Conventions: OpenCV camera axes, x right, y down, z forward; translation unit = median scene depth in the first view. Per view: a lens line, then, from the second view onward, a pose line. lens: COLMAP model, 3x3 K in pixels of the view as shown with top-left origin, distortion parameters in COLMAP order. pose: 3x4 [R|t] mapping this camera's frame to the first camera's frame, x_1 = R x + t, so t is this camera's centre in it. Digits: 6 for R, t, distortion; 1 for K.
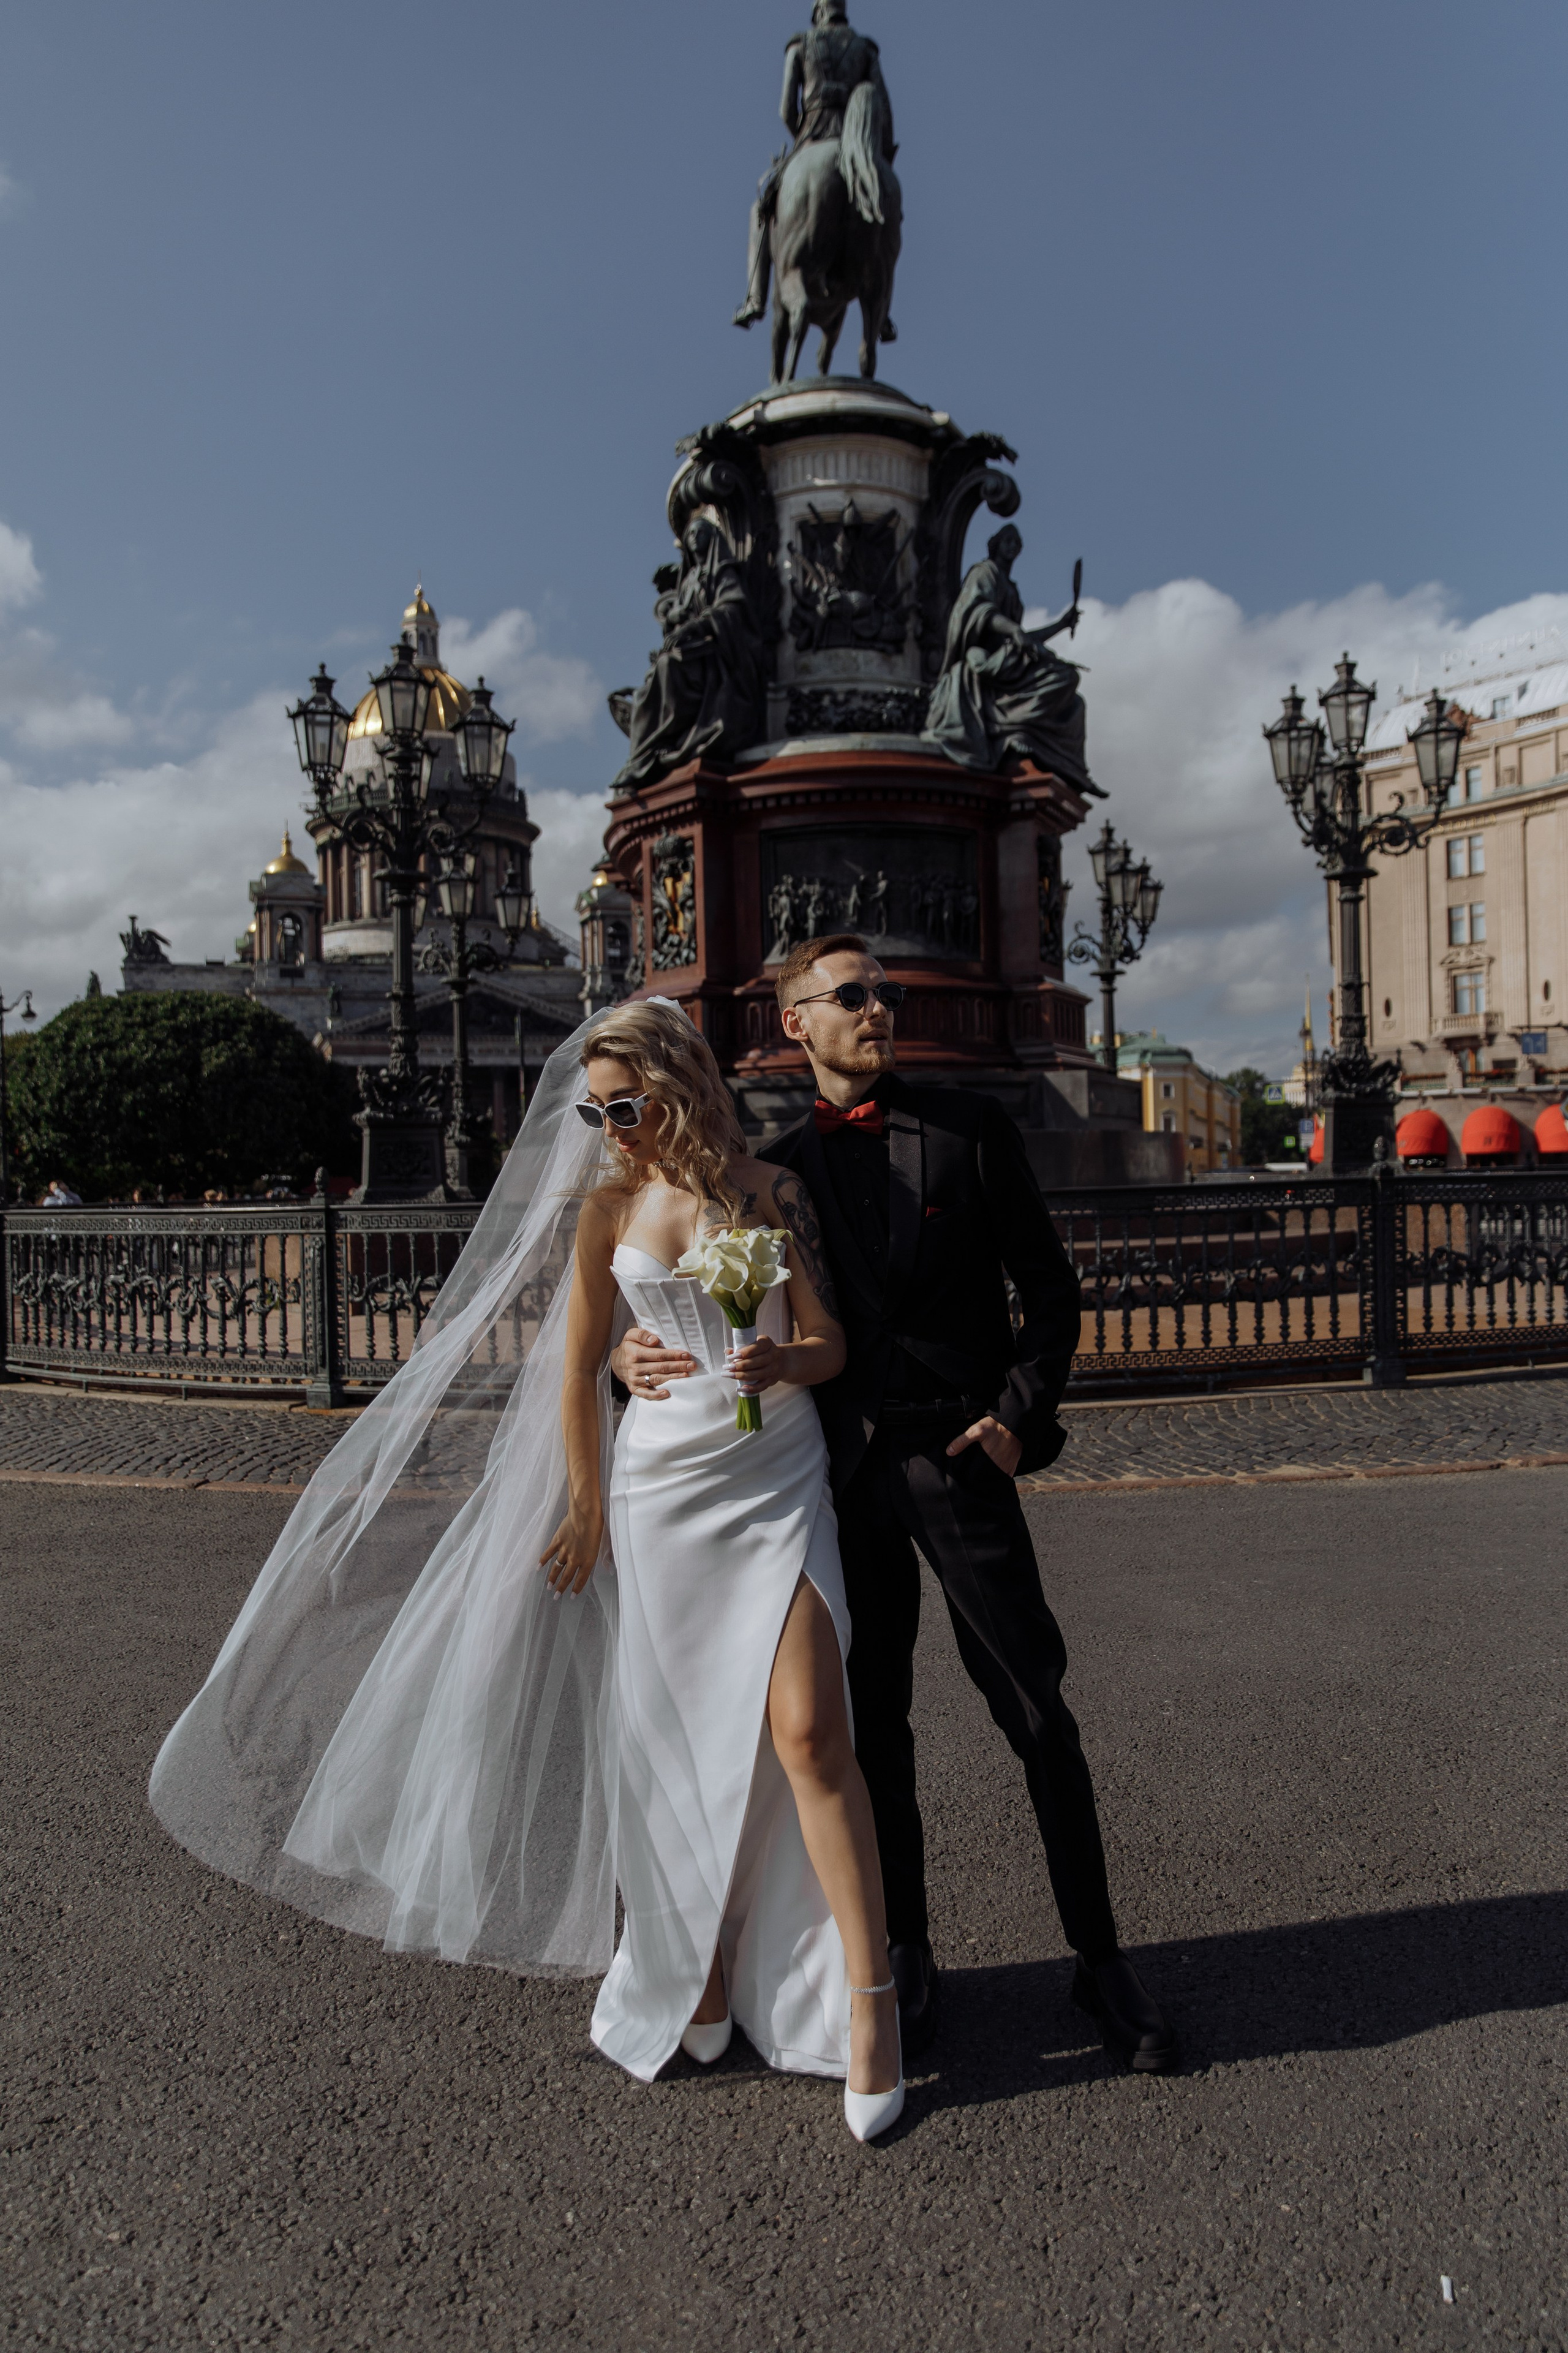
lens RADIAL K [[1652.4, 0, 784.0], [0, 1652.4, 1176.5], [0, 0, 1]] dist [-0.001727, 0.007145]
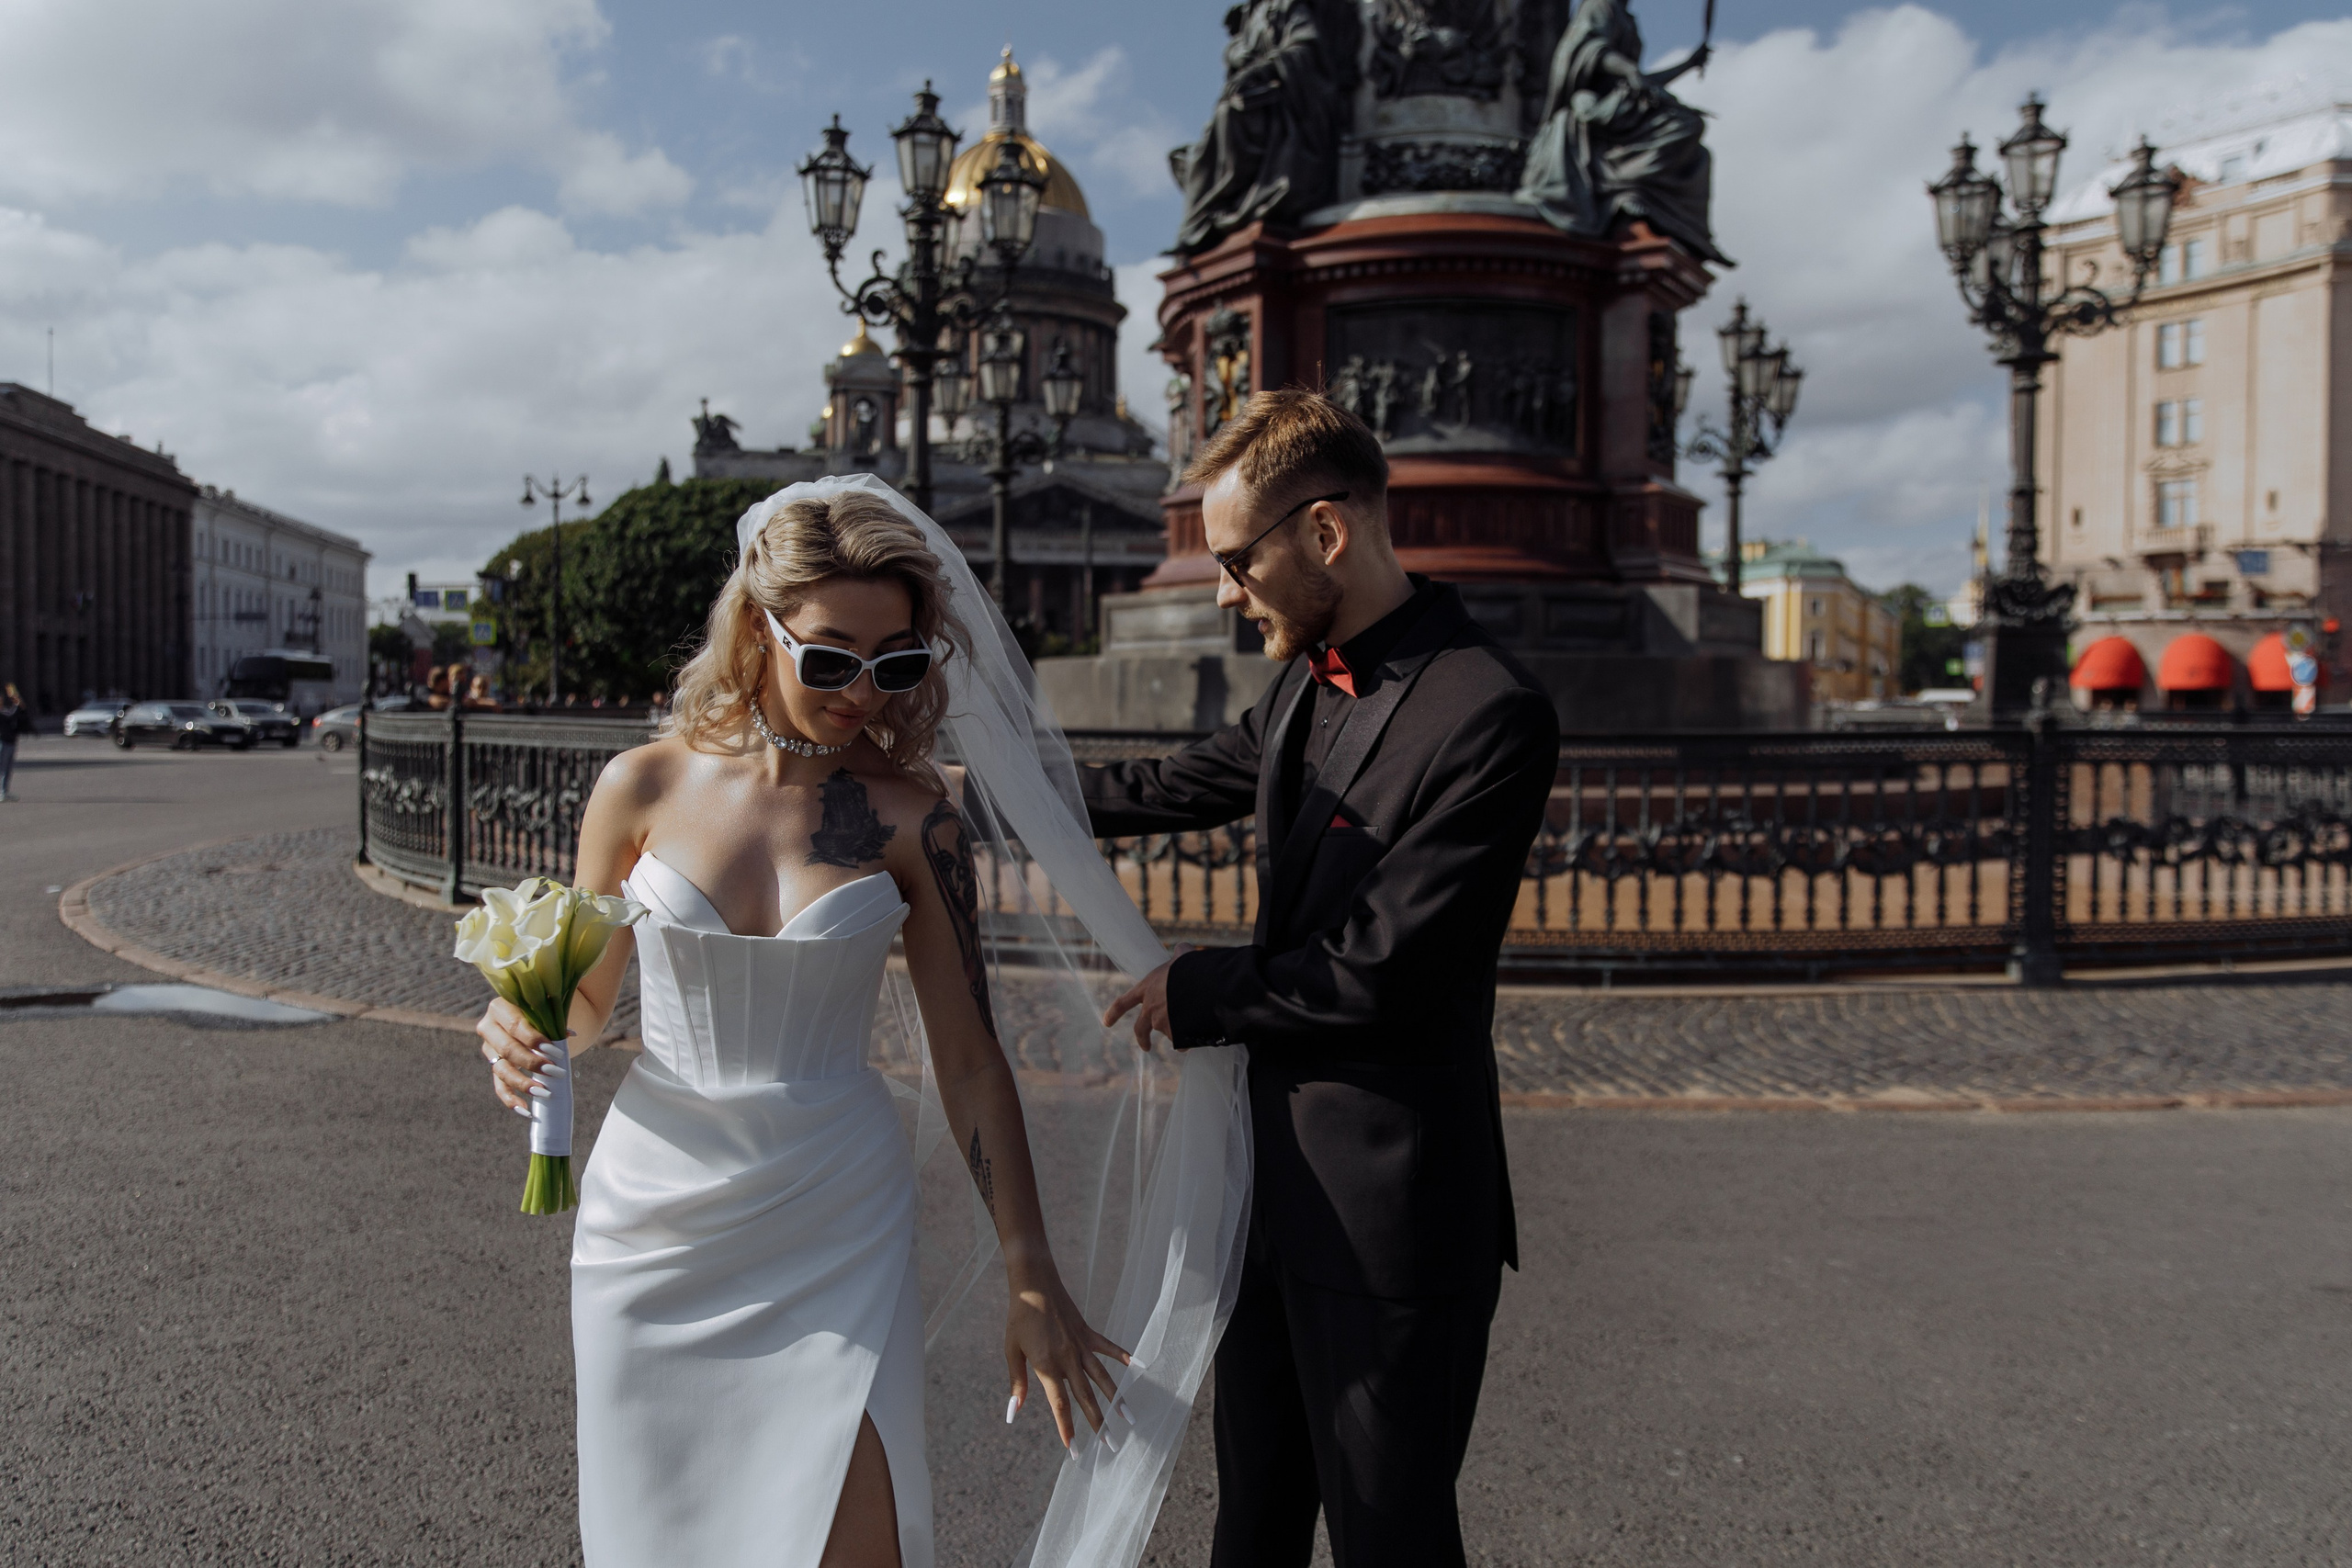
lens RADIAL K [[1781.7, 0, 1184.0], [0, 1781.7, 733.6], [0, 0, 1]] dist [0.014447, -0.004956]
pose [[0.993534, 0.030431, -0.109378, 0.020627], [-0.027592, 0.999244, 0.027373, -0.005064], [0.110128, -0.024178, 0.993623, 0.042504]]
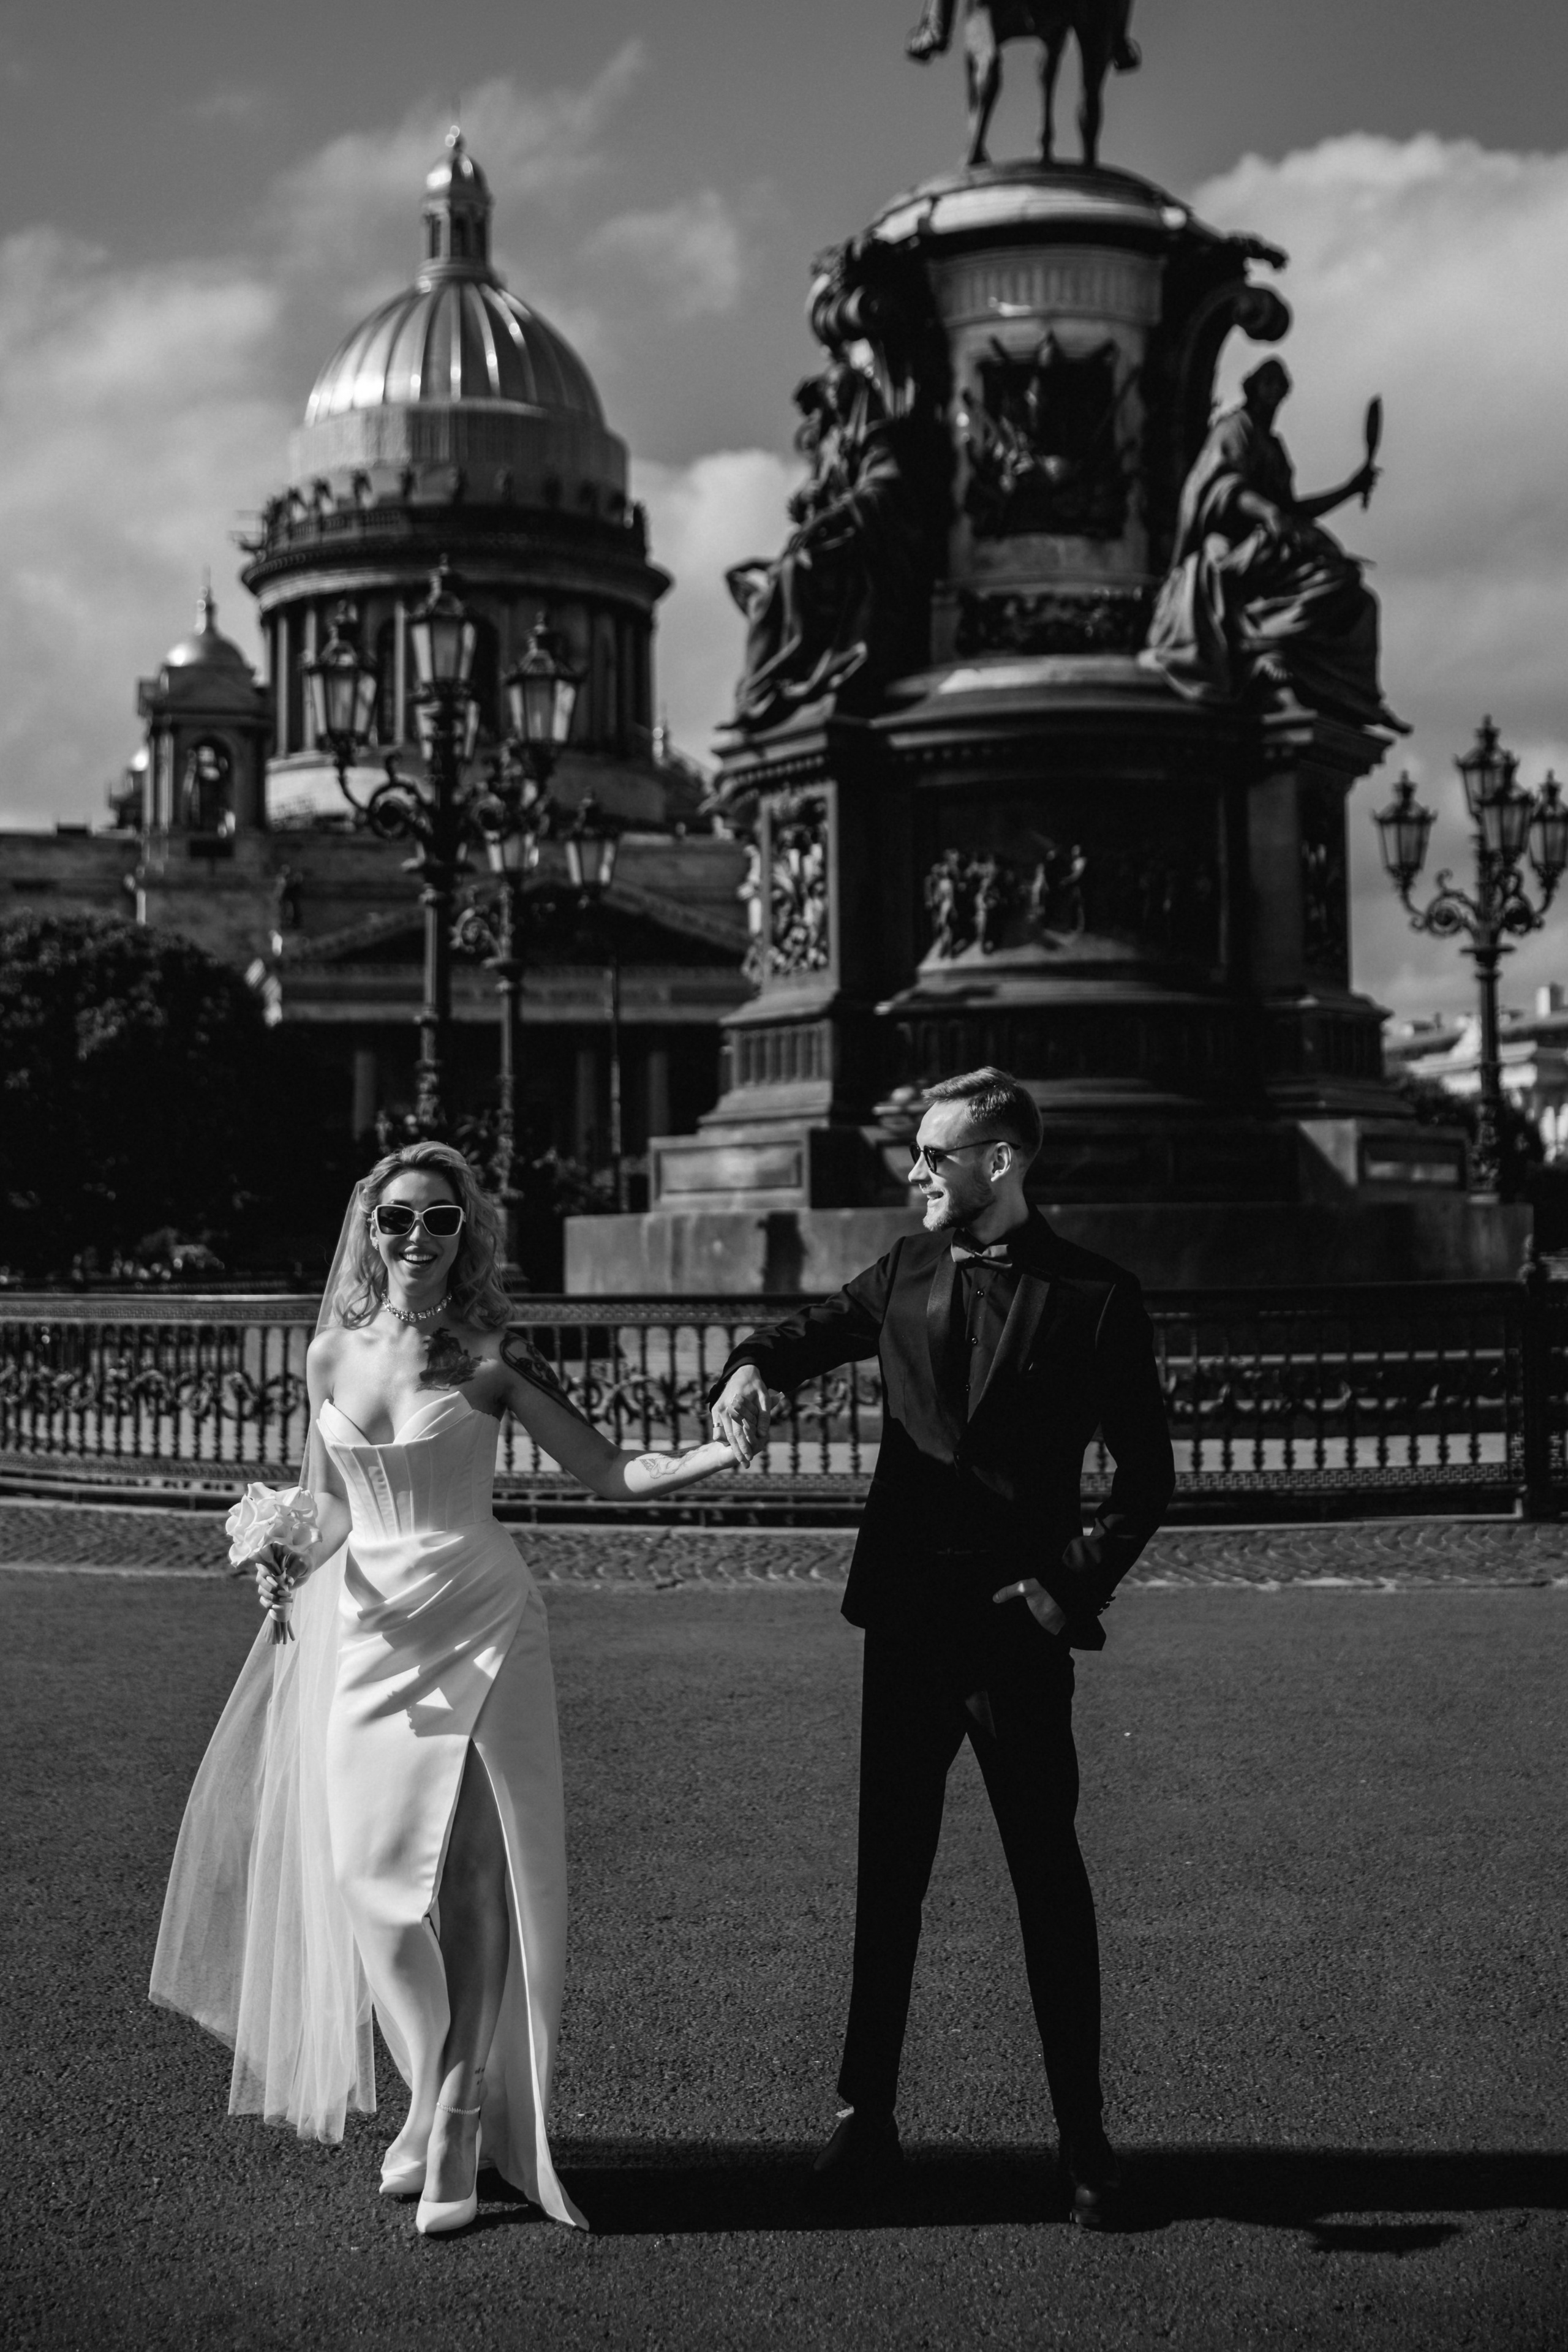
lens RADIAL K [[3169.4, 0, 775.1], [0, 3169.4, 1050.0], [0, 0, 1]] dist [0.035919, 0.018163]
pose [[0.993766, 0.006503, -0.111295, 0.080248], [-0.013008, 0.998242, -0.057823, -0.010573], [0.110723, 0.058911, 0.992104, -0.397291]]
